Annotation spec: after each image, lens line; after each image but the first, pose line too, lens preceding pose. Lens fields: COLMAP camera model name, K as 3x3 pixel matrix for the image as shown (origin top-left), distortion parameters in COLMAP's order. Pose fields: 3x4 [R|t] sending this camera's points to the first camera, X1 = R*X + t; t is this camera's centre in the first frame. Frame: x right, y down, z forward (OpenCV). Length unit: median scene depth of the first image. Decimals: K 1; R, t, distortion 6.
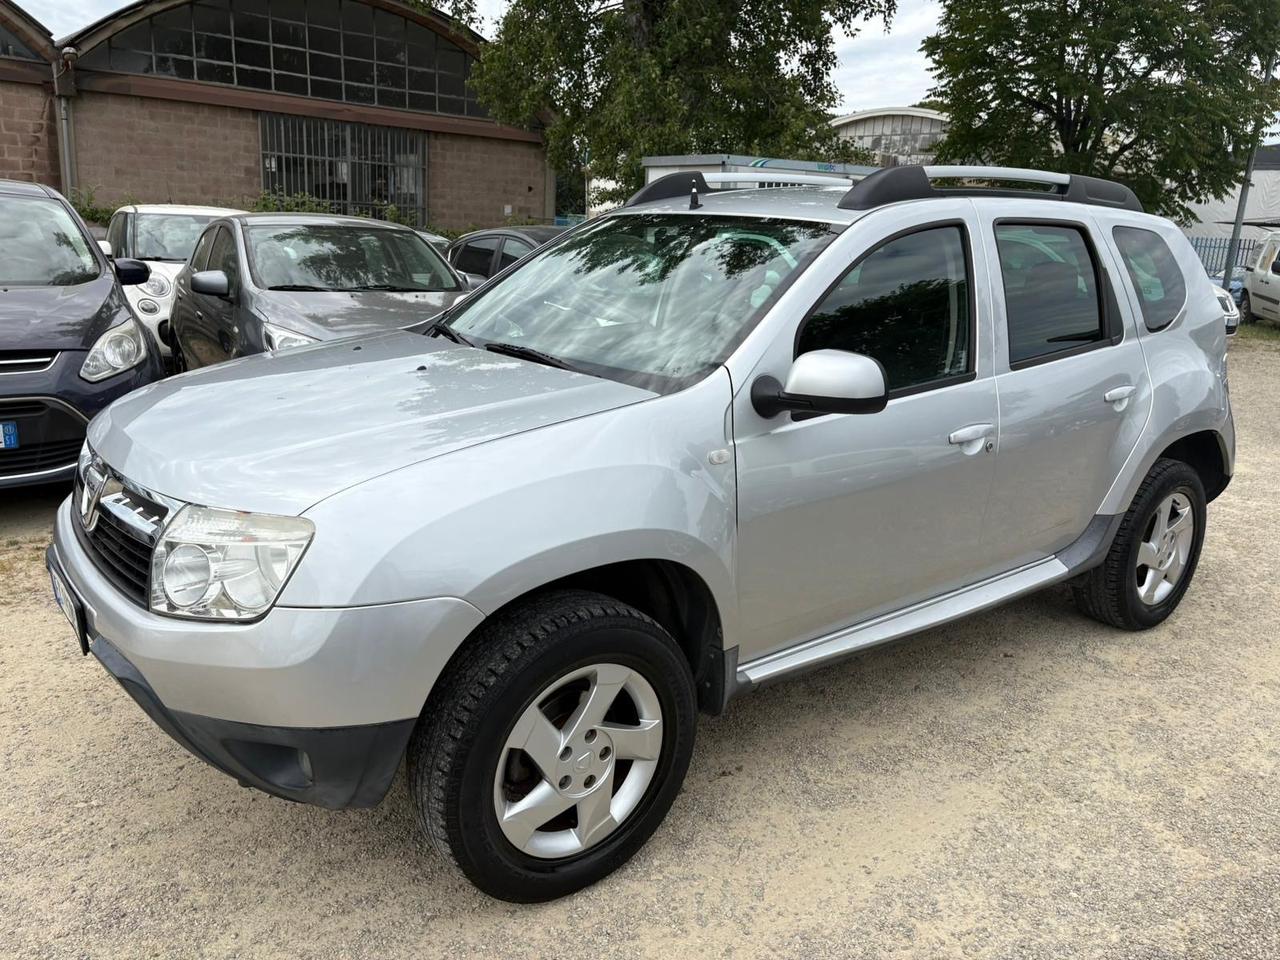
lens RADIAL K [[971.7, 0, 634.5], [0, 971.7, 471.4], [0, 0, 1]] dist [0.052569, -0.059221]
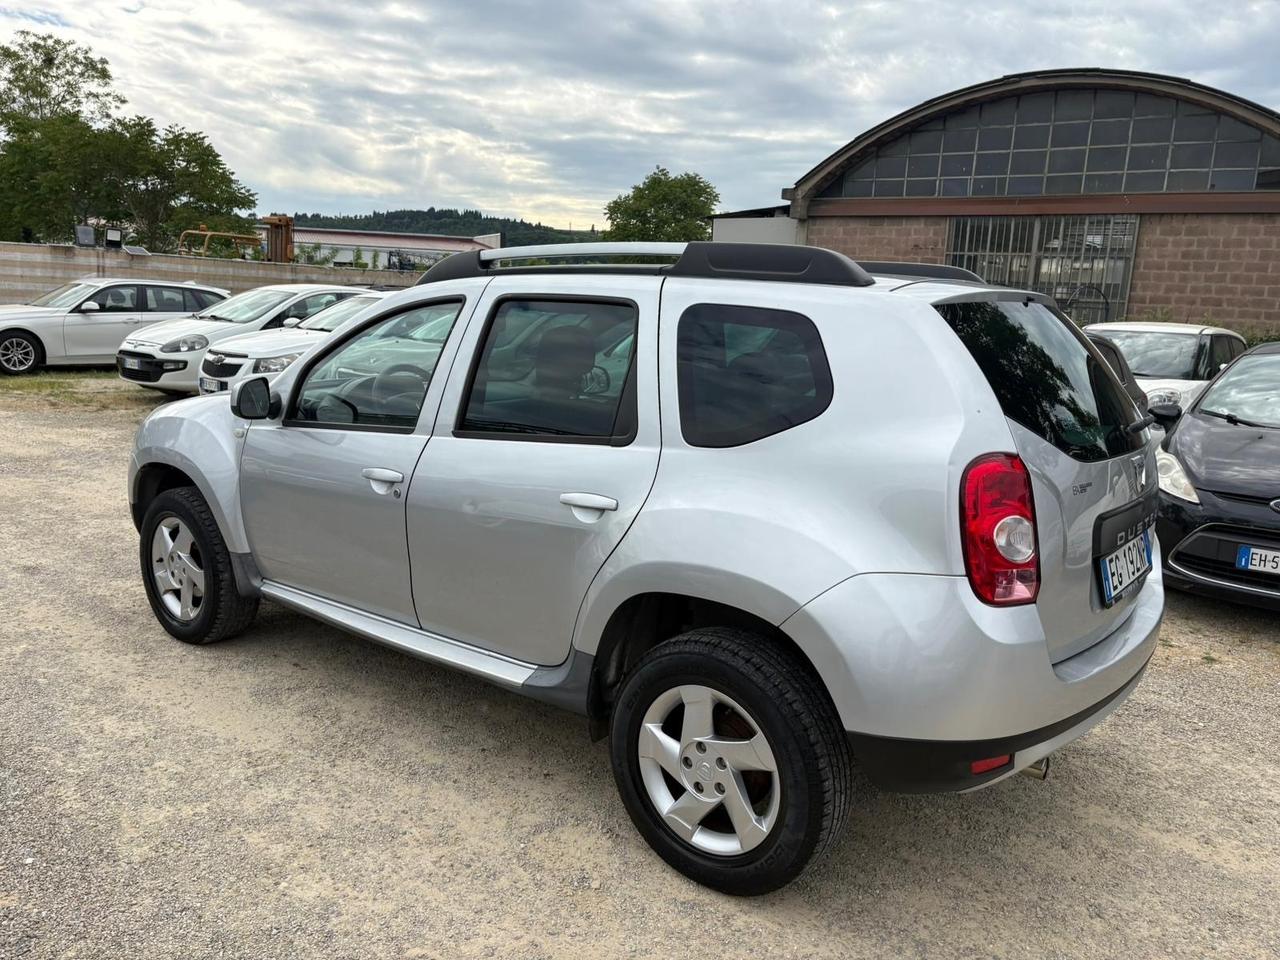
lens RADIAL K [[971.7, 0, 648.9], [0, 971.7, 480.4], [0, 0, 1]] dist [0.052569, -0.059221]
pose [[0.251522, 0.149428, -0.956247, 1.101613], [-0.264507, 0.961010, 0.080600, -0.150891], [0.931006, 0.232661, 0.281240, 0.699796]]
